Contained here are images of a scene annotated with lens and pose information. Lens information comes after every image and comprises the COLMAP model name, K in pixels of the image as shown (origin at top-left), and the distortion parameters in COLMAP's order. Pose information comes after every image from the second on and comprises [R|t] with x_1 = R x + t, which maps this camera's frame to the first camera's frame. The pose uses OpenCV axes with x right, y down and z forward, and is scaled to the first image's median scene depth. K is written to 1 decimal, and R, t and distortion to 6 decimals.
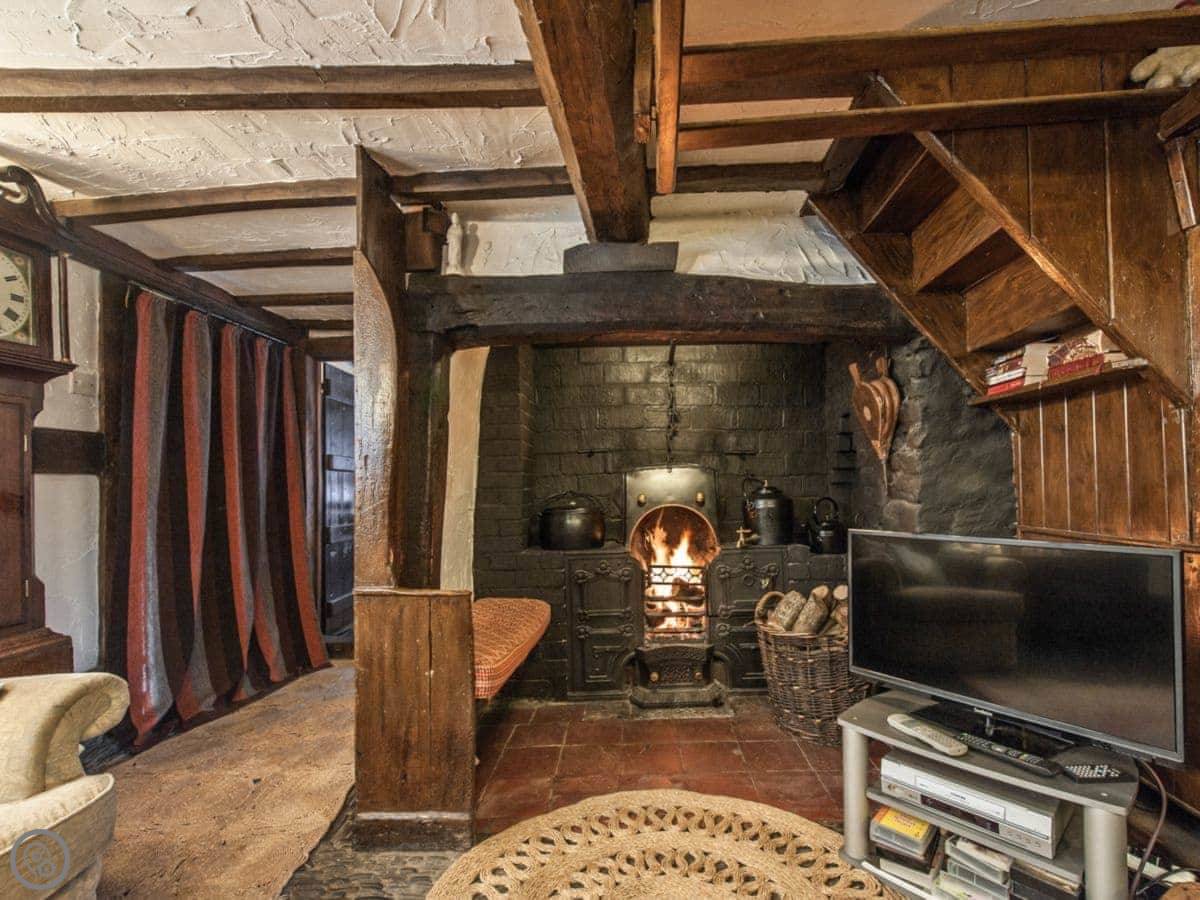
lens RADIAL K [[582.8, 0, 618.0], [0, 582.8, 481.7], [0, 0, 1]] dist [0.004613, 0.000703]
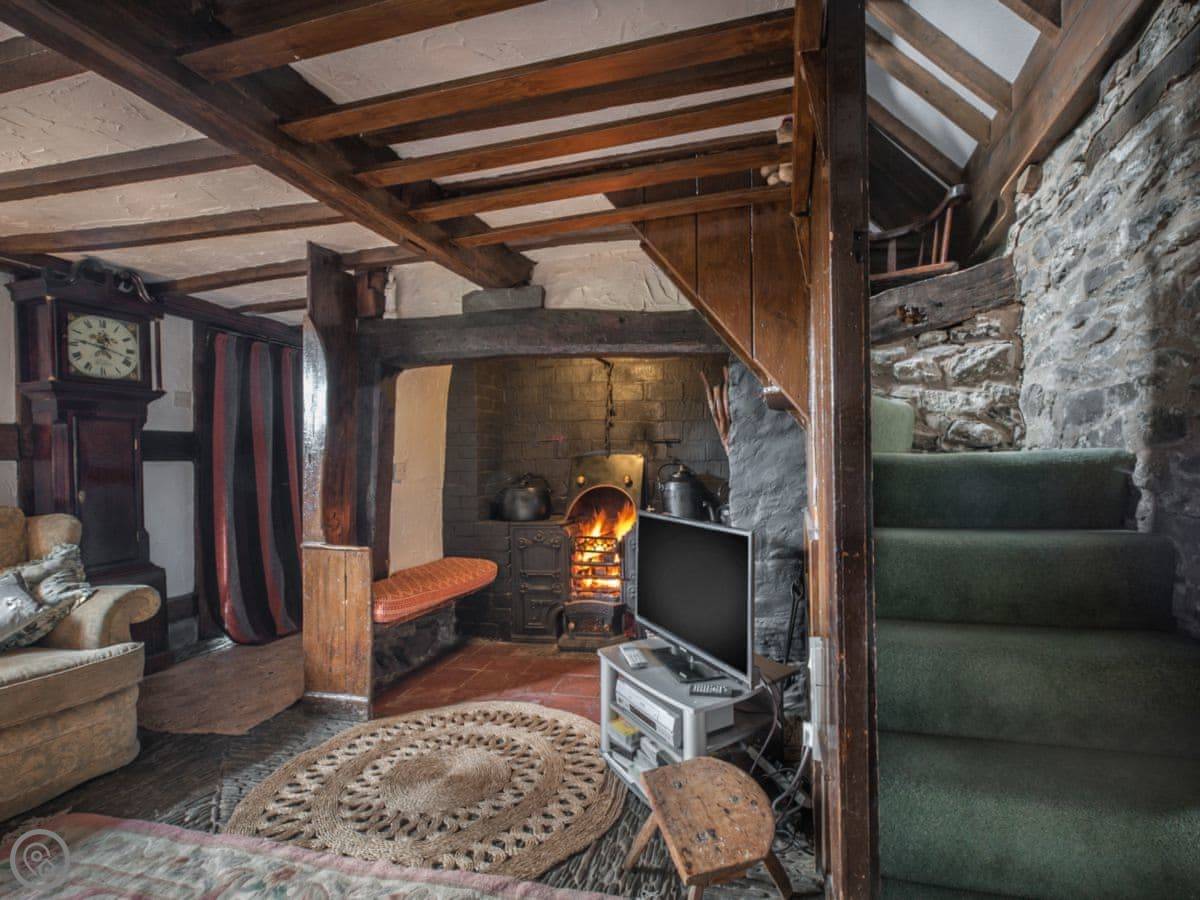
lens RADIAL K [[674.4, 0, 716.8], [0, 674.4, 454.8], [0, 0, 1]] dist [0.002763, 0.001248]
pose [[0.975073, 0.004215, -0.221842, 0.877332], [-0.000064, 0.999825, 0.018716, -0.068664], [0.221882, -0.018235, 0.974903, -0.405863]]
